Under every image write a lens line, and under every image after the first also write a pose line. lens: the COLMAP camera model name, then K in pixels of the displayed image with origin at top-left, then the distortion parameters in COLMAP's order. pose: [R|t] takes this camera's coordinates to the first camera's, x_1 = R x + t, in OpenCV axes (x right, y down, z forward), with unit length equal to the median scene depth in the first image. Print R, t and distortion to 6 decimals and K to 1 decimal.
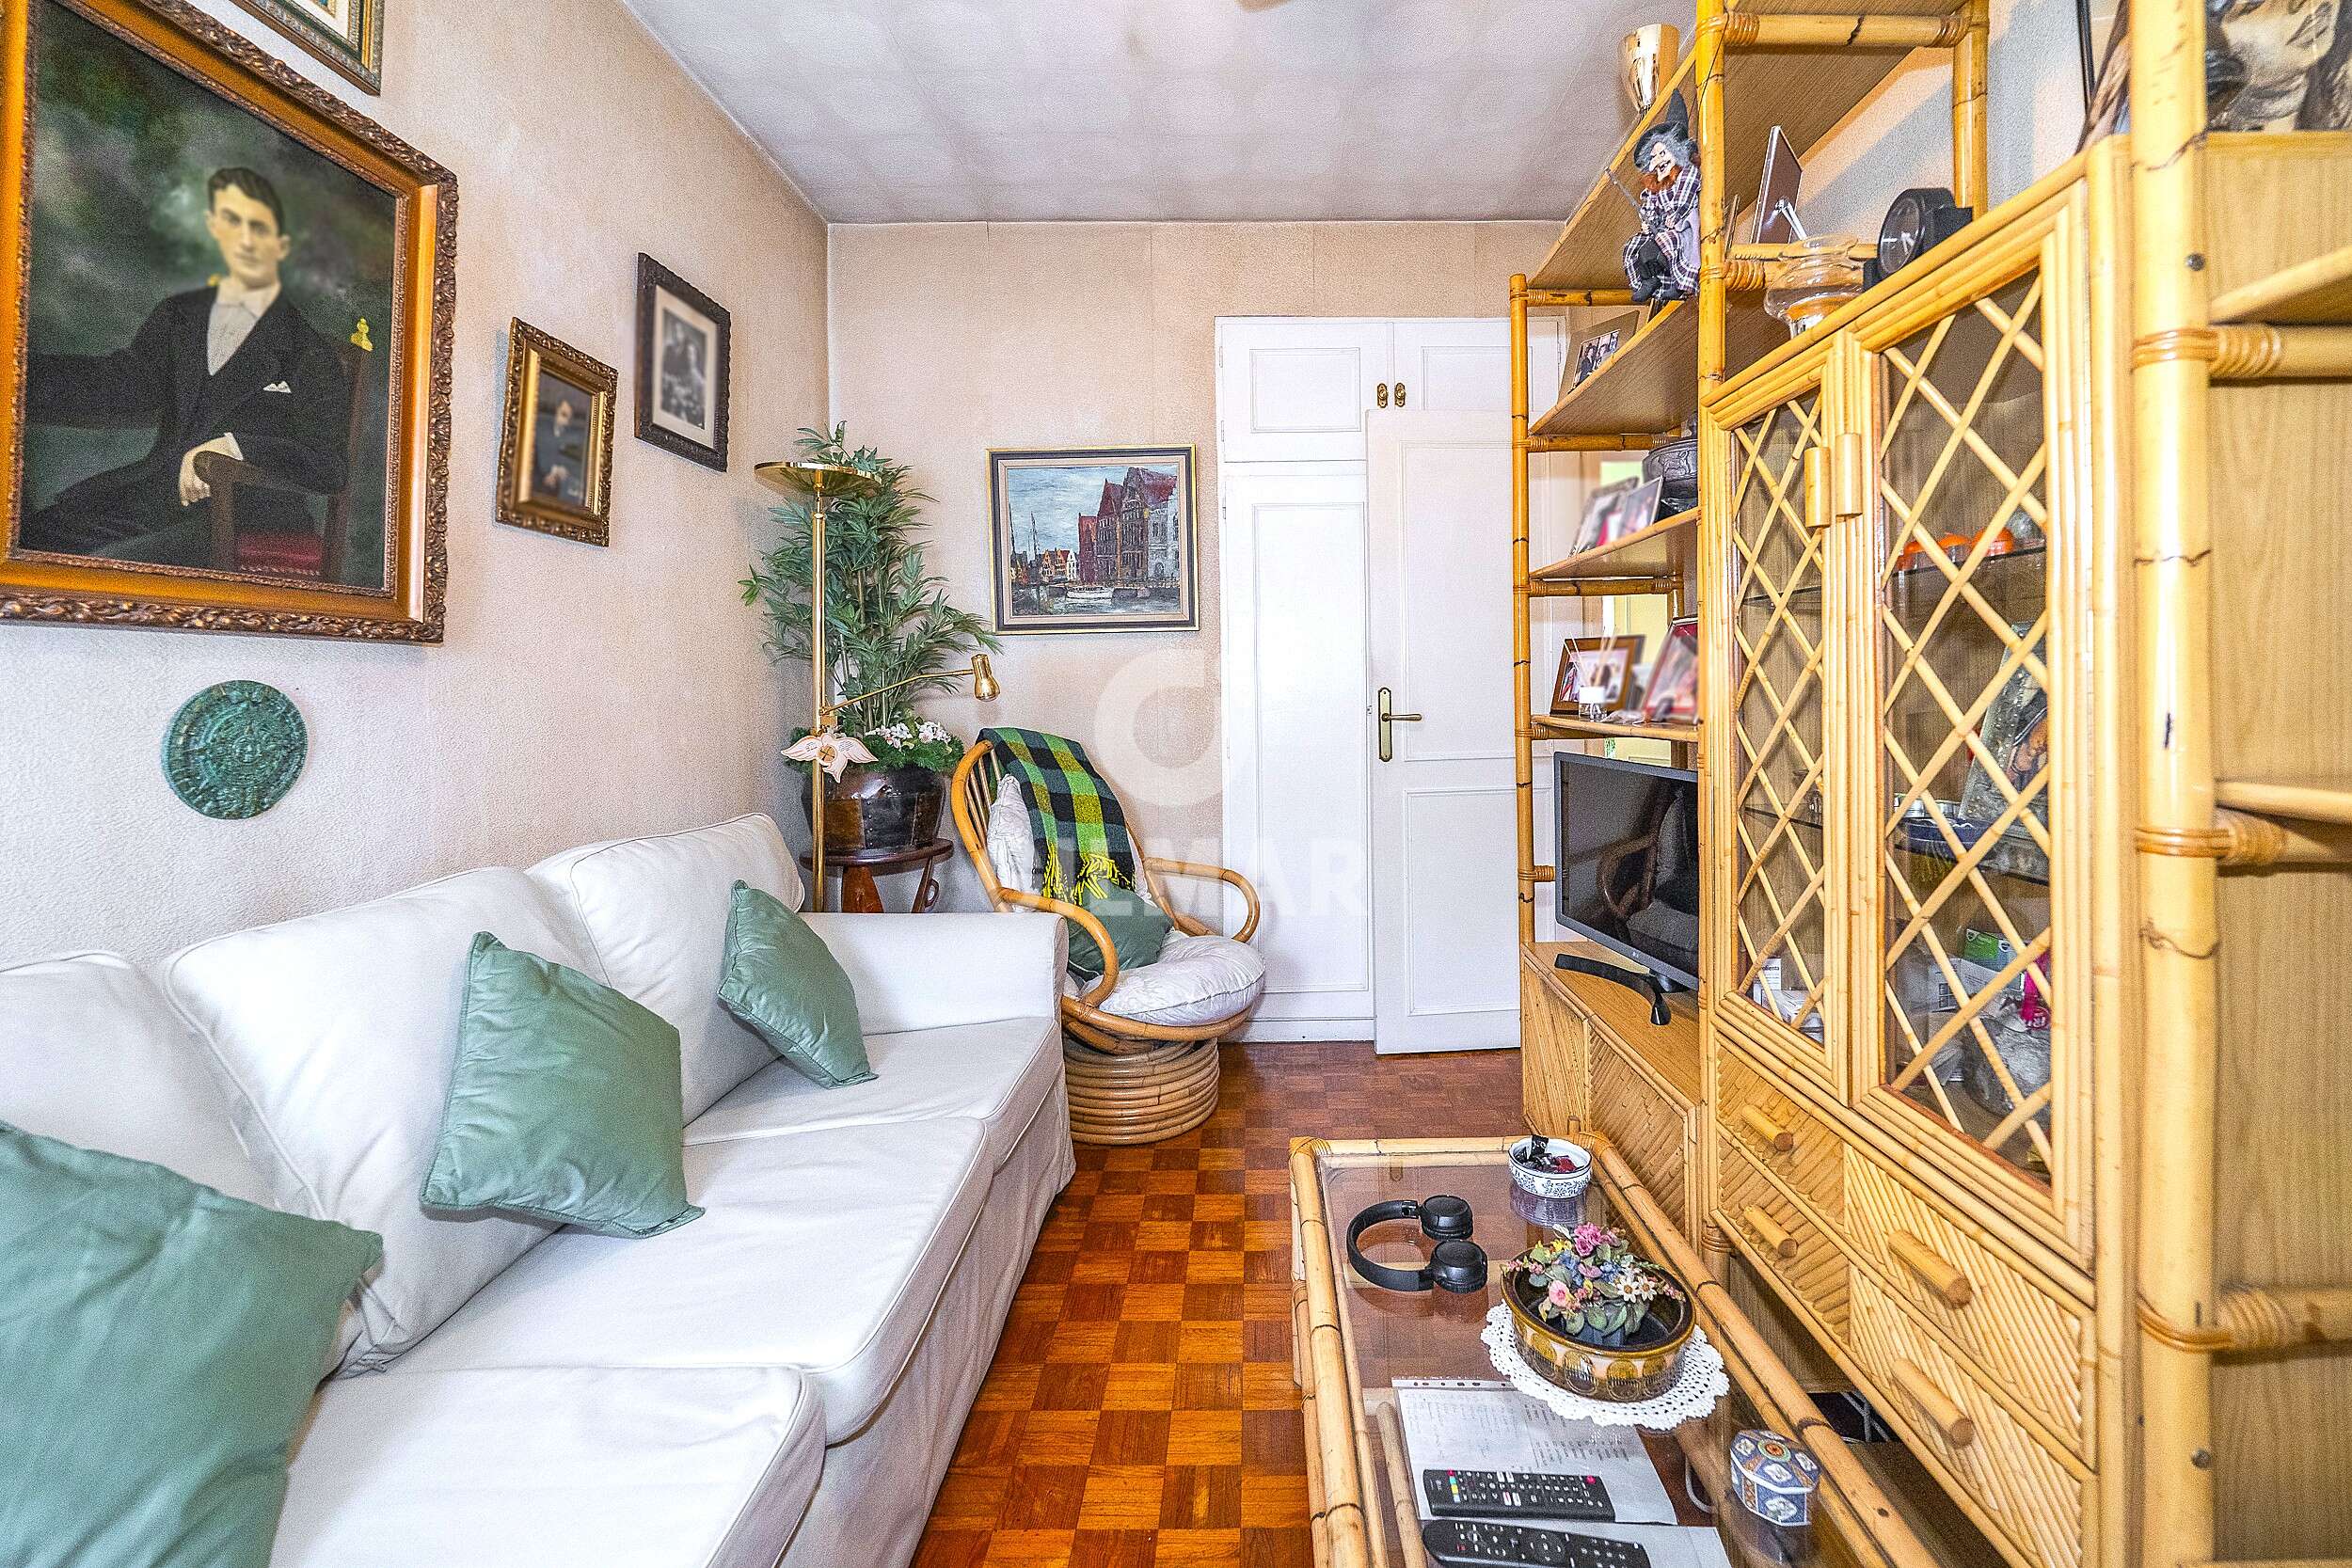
lens RADIAL K [[951.5, 0, 1176.3], [0, 951.5, 697.5], [0, 0, 1]] dist [0.000680, 0.000074]
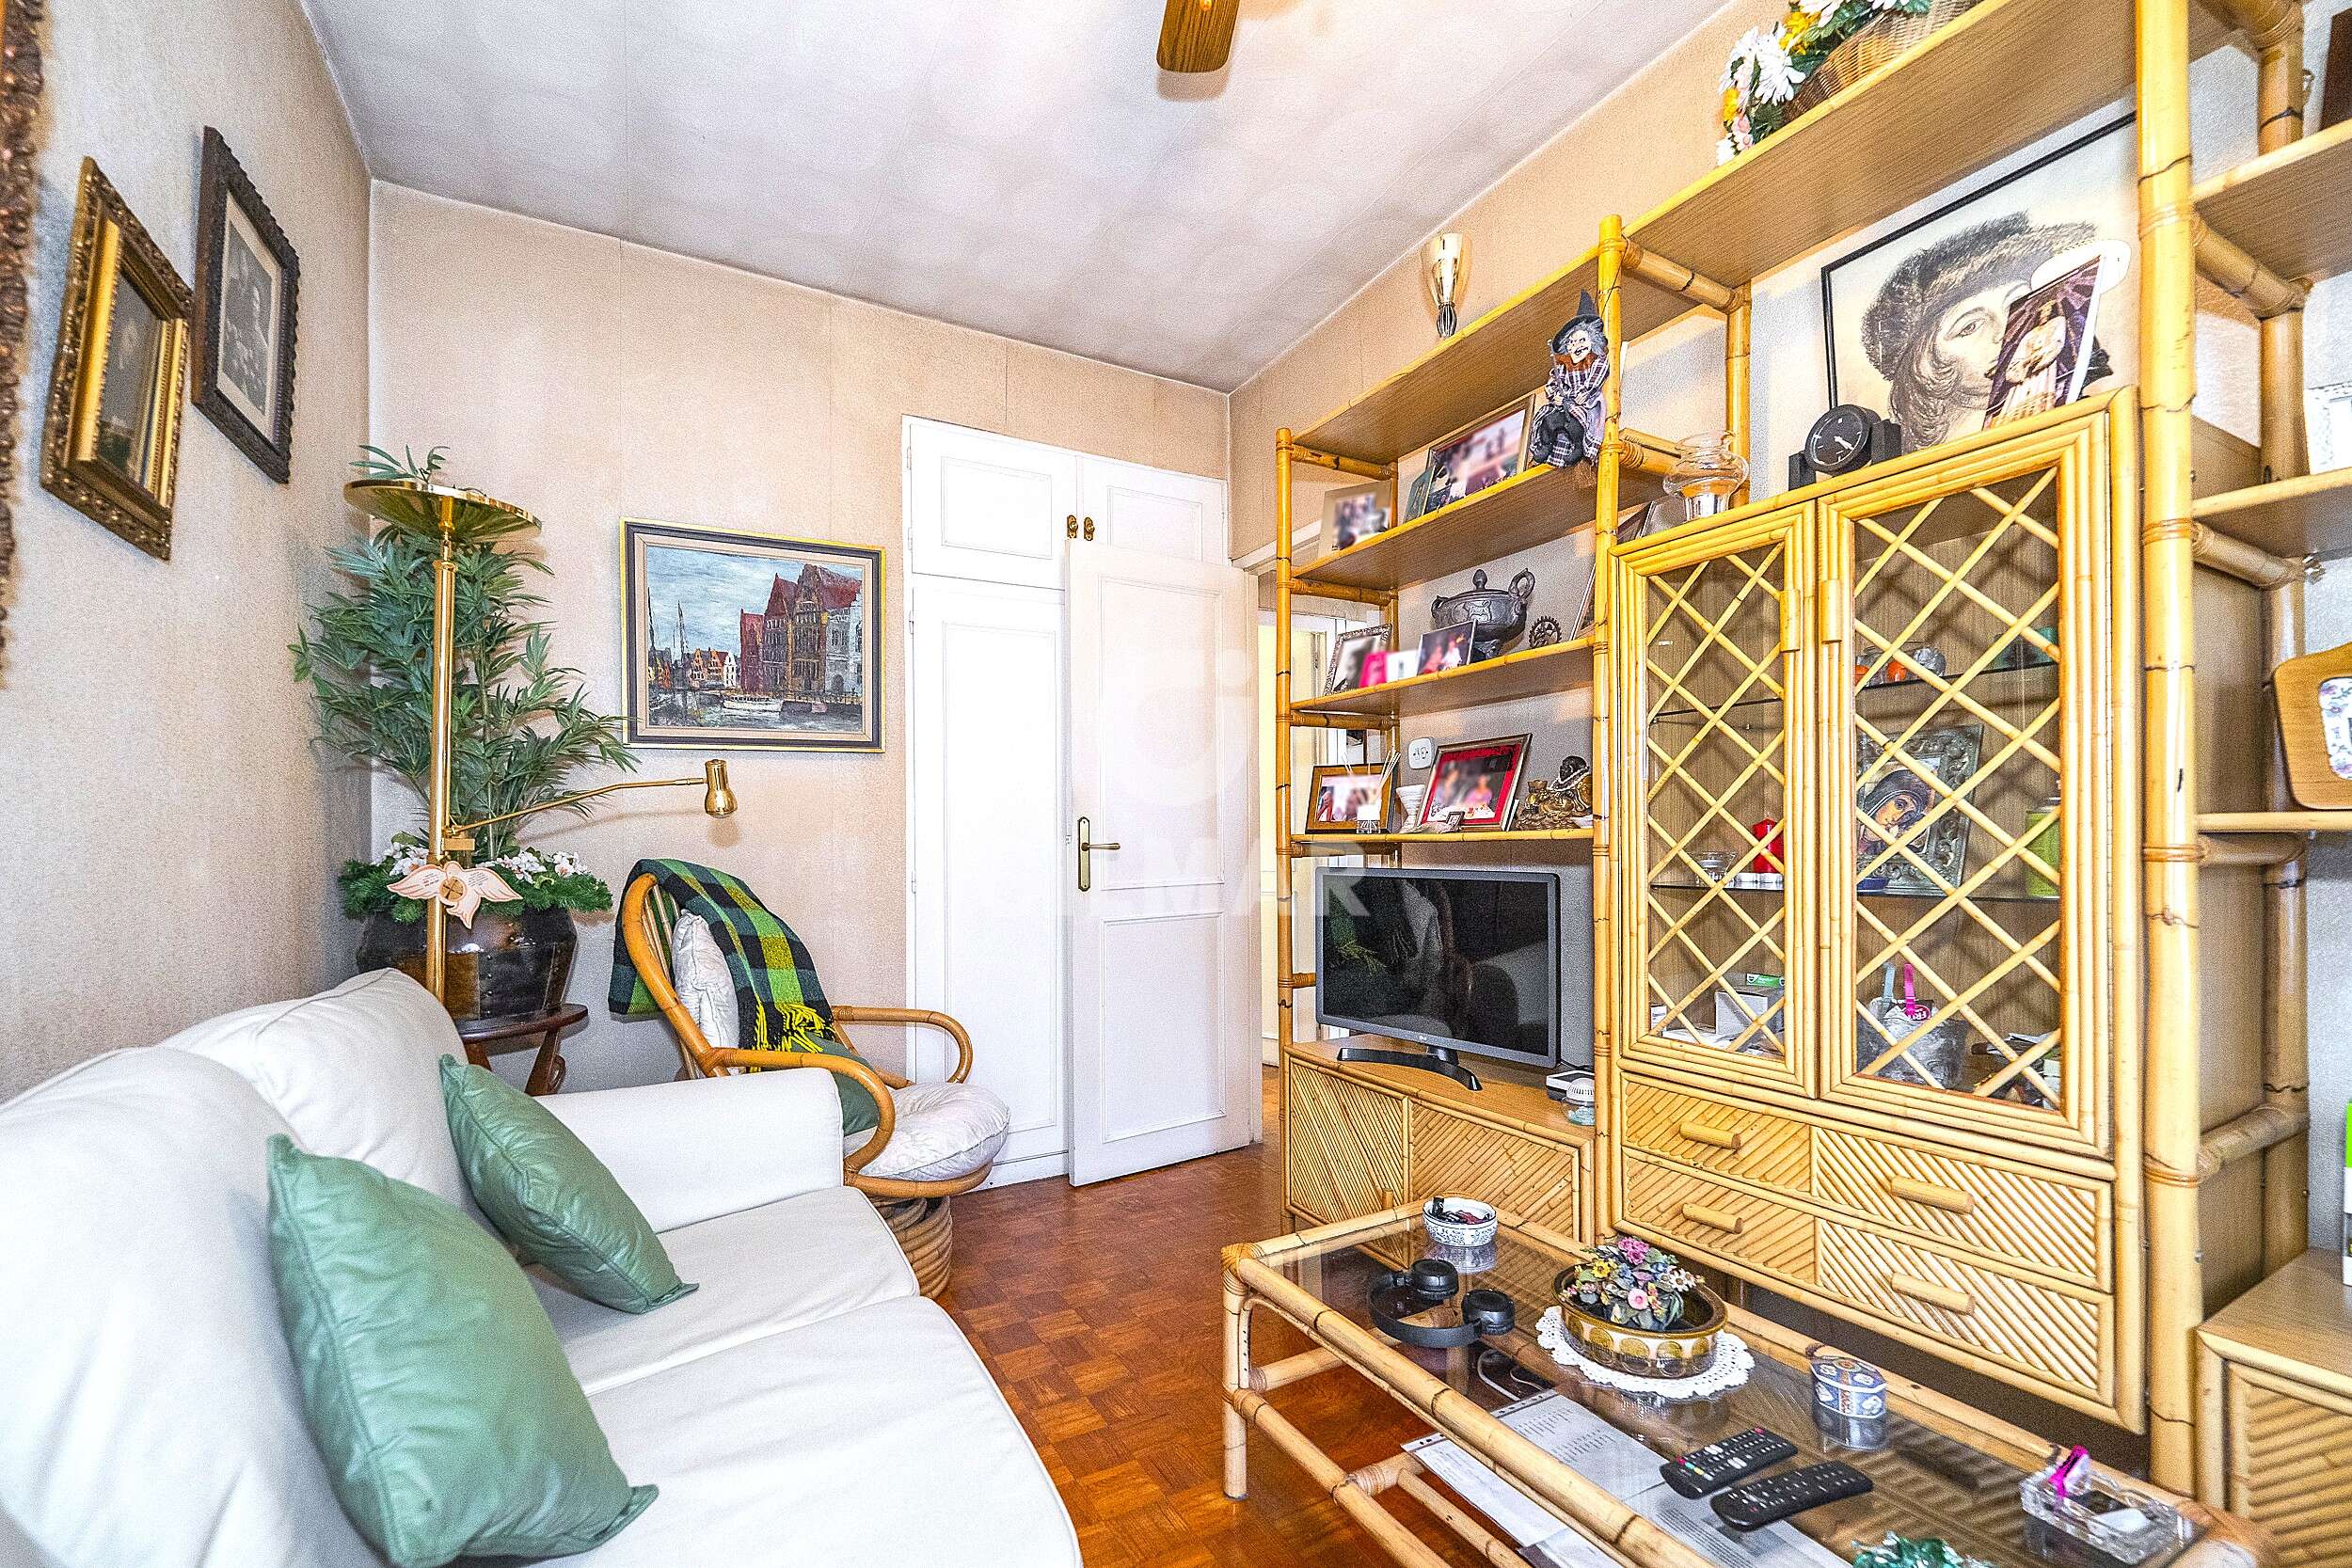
lens RADIAL K [[960.9, 0, 1175.3], [0, 960.9, 833.1], [0, 0, 1]] dist [0.000500, -0.000366]
pose [[0.883736, 0.004124, 0.467968, -0.200857], [0.002679, 0.999900, -0.013871, 0.024856], [-0.467978, 0.013512, 0.883637, 0.072452]]
